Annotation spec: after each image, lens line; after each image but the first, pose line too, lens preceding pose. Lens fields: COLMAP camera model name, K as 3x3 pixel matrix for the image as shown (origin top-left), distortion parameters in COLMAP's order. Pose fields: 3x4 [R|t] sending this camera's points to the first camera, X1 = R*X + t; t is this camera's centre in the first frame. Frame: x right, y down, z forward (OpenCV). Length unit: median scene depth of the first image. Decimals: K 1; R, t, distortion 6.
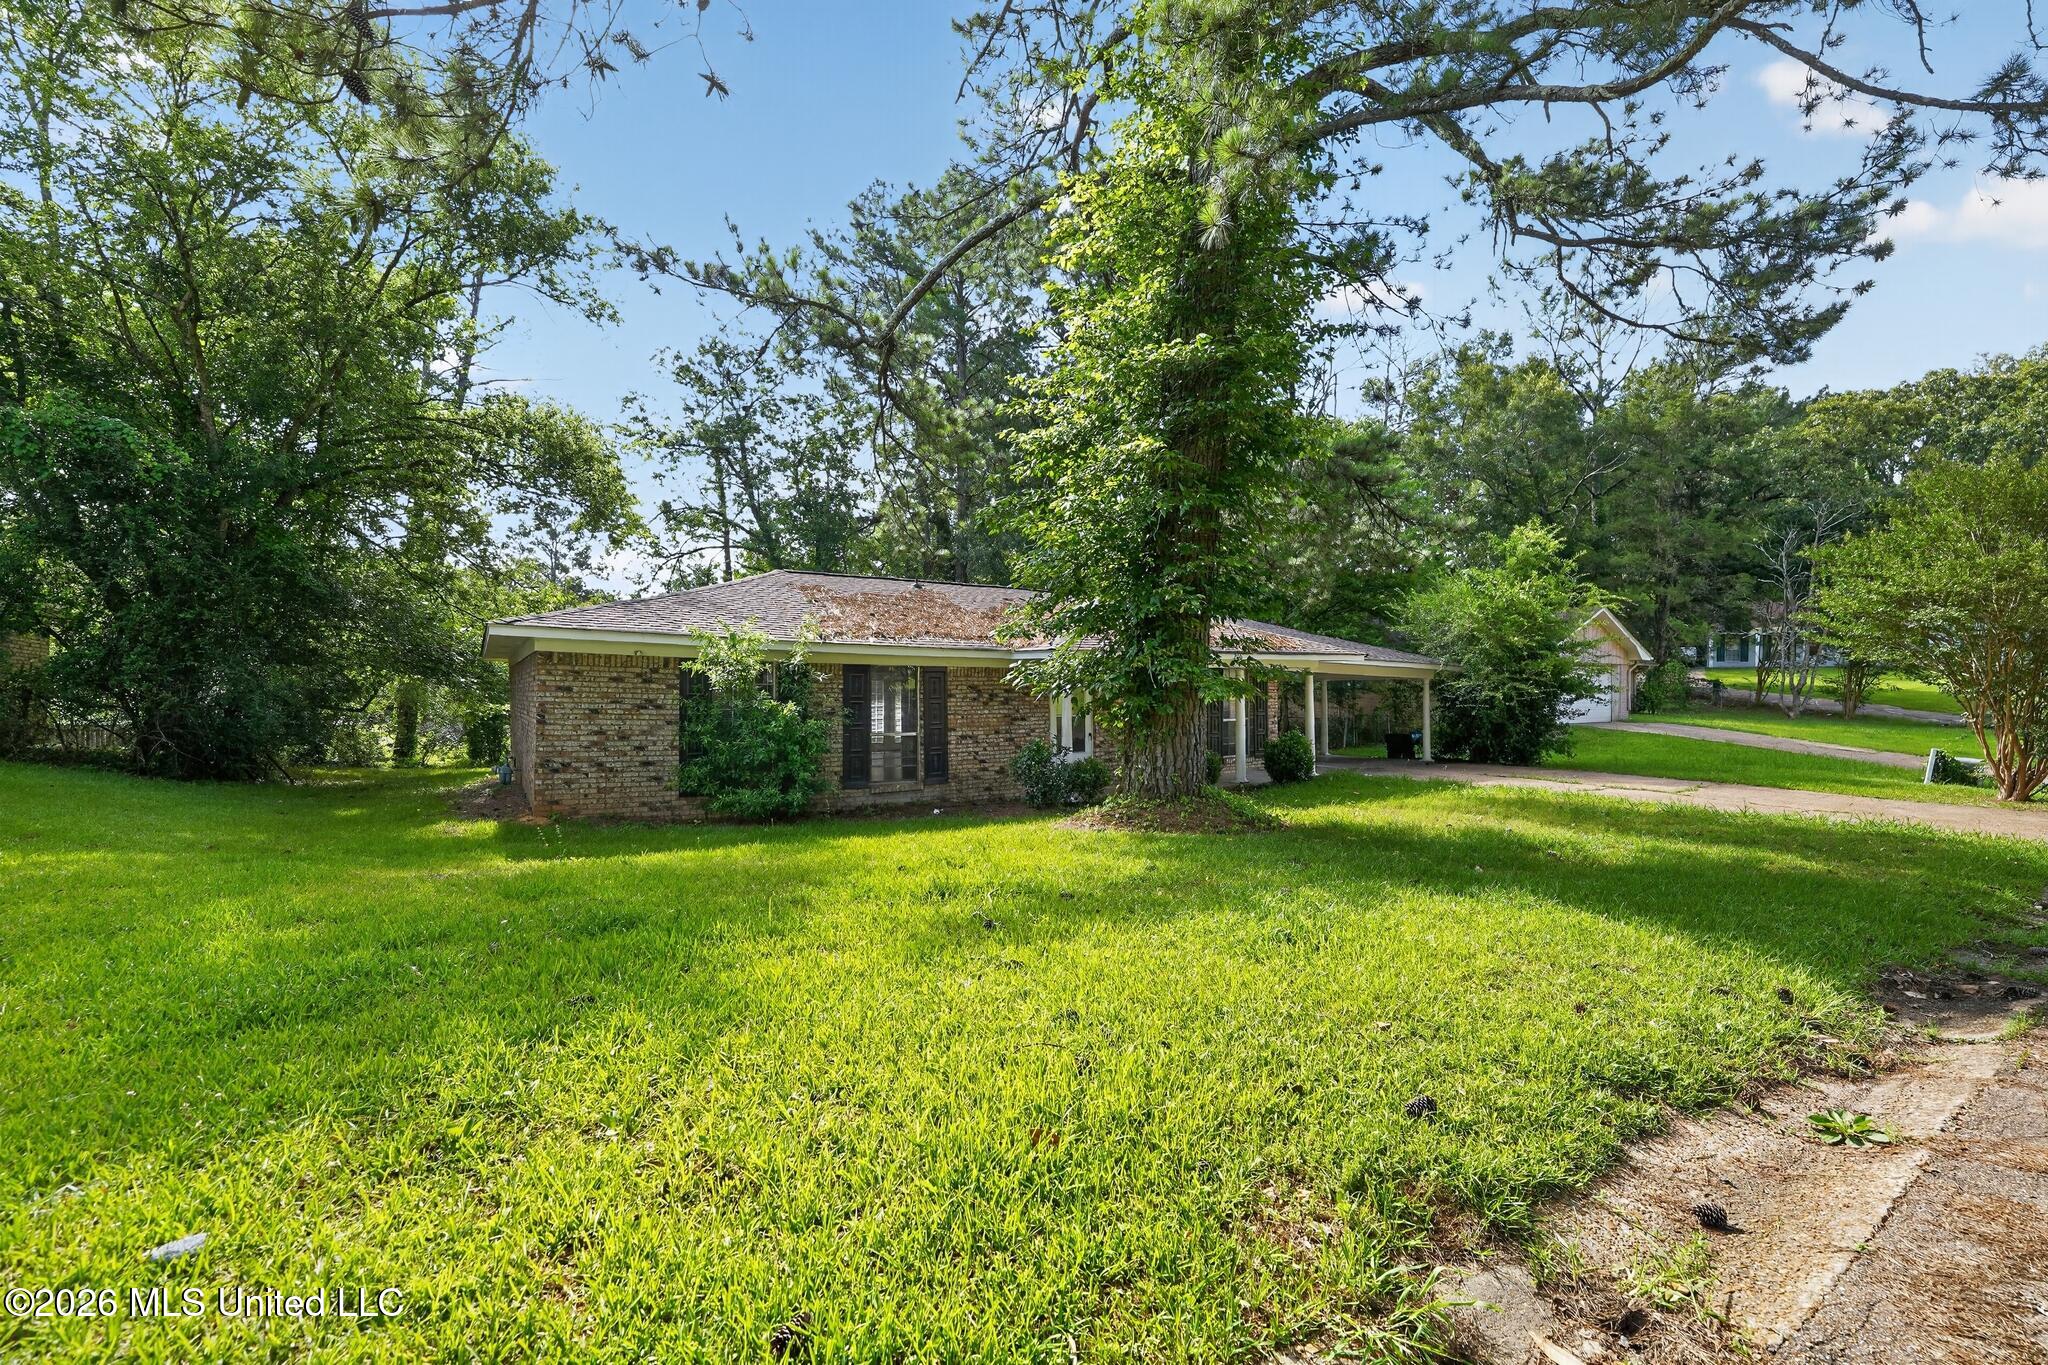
lens RADIAL K [[838.7, 0, 1005.5], [0, 838.7, 685.1], [0, 0, 1]] dist [-0.021751, 0.000518]
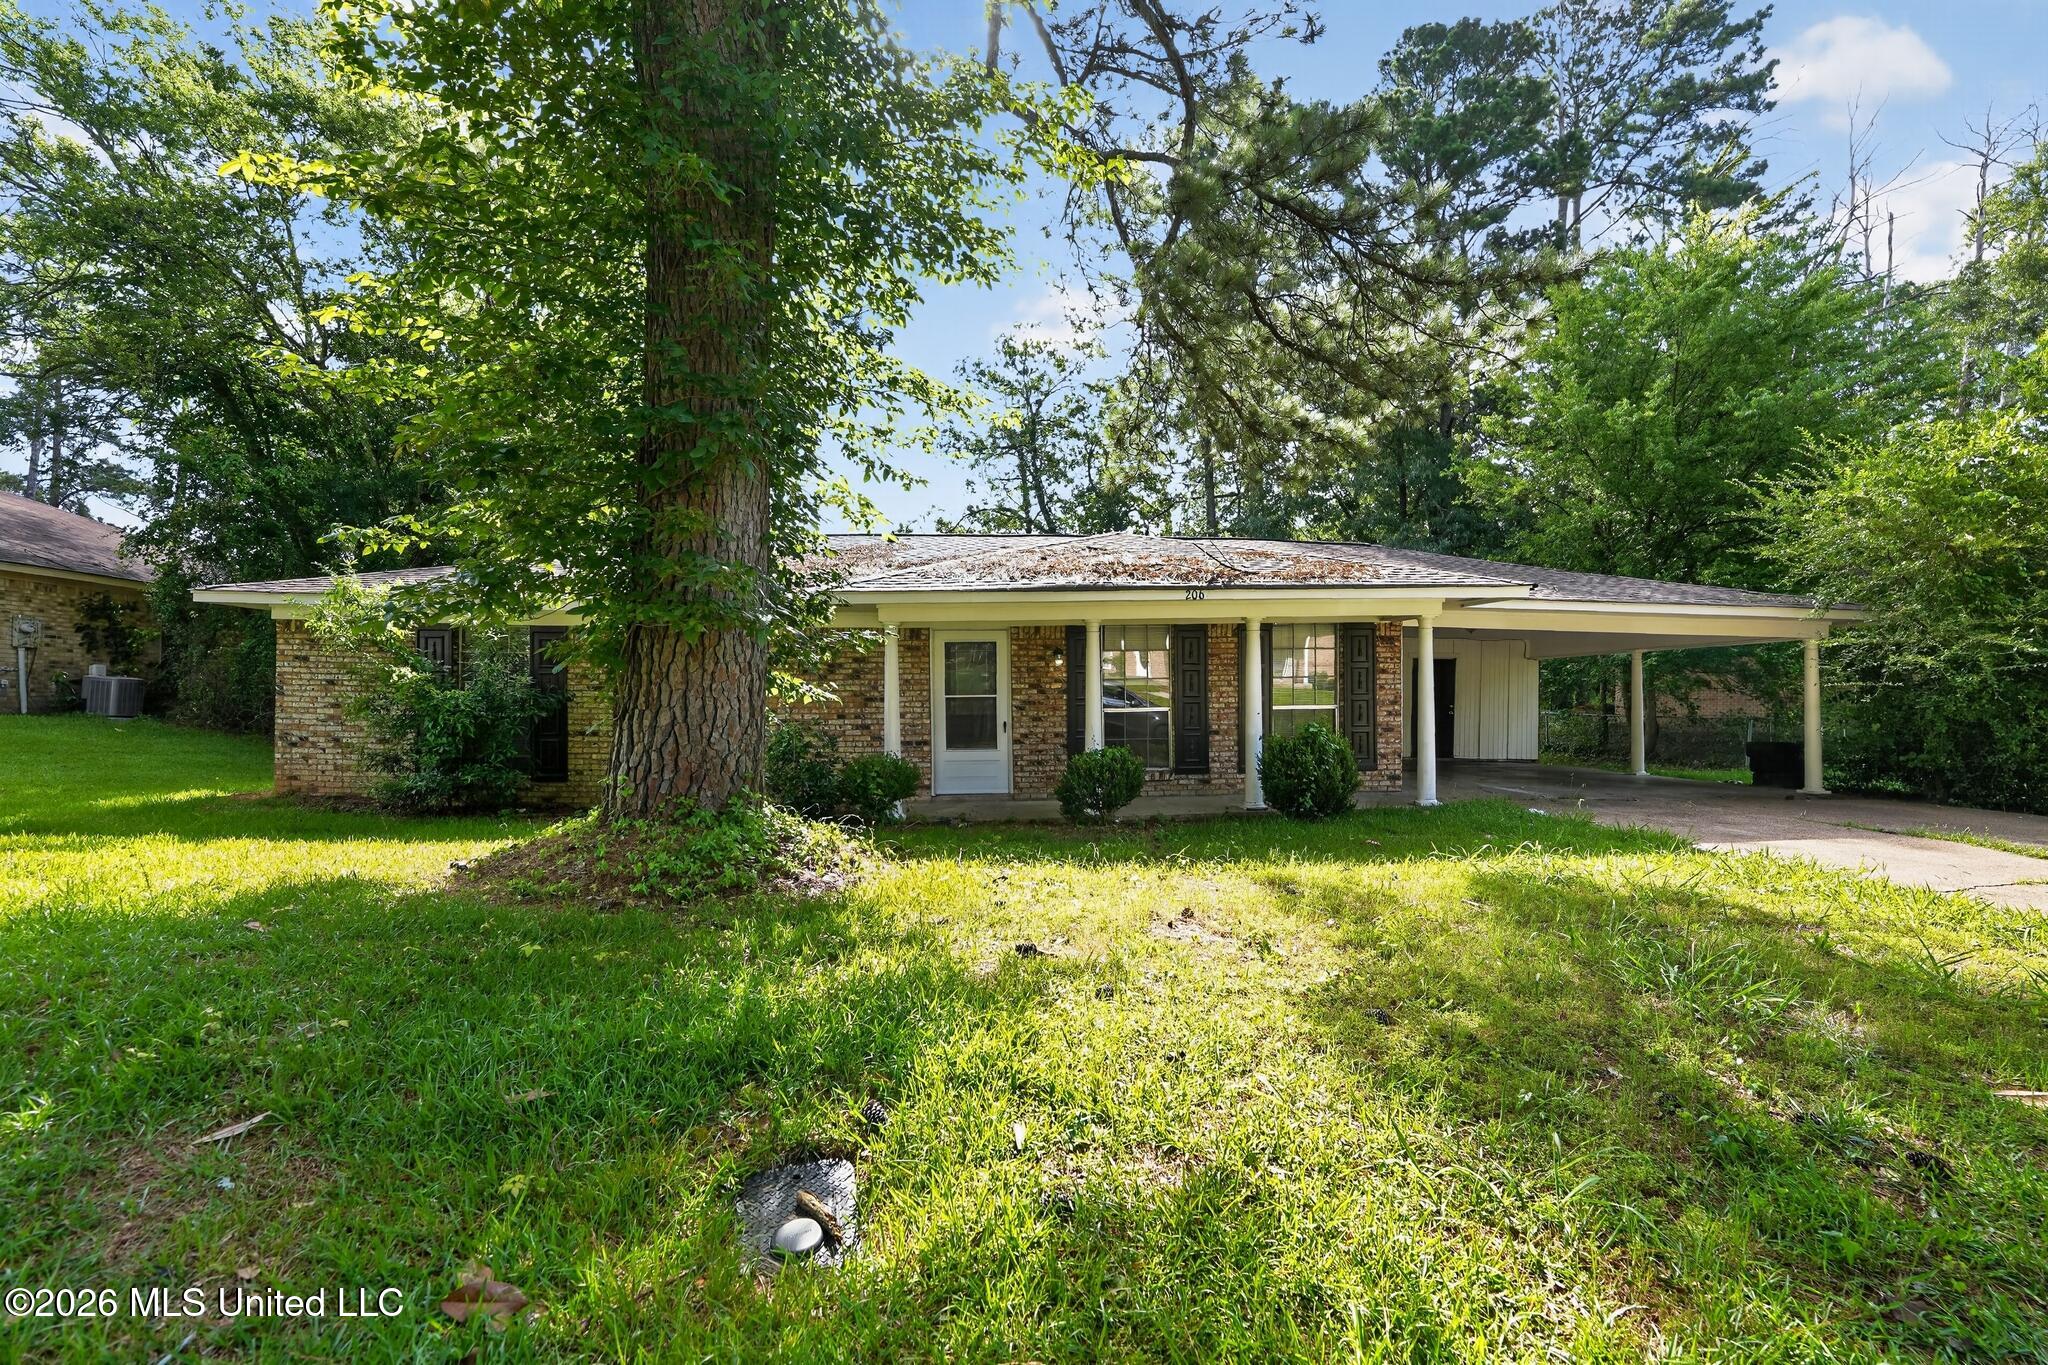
lens RADIAL K [[838.7, 0, 1005.5], [0, 838.7, 685.1], [0, 0, 1]] dist [-0.021751, 0.000518]
pose [[0.868562, -0.009712, -0.495485, 0.338483], [0.004804, 0.999926, -0.011178, 0.026536], [0.495557, 0.007328, 0.868544, 0.313461]]
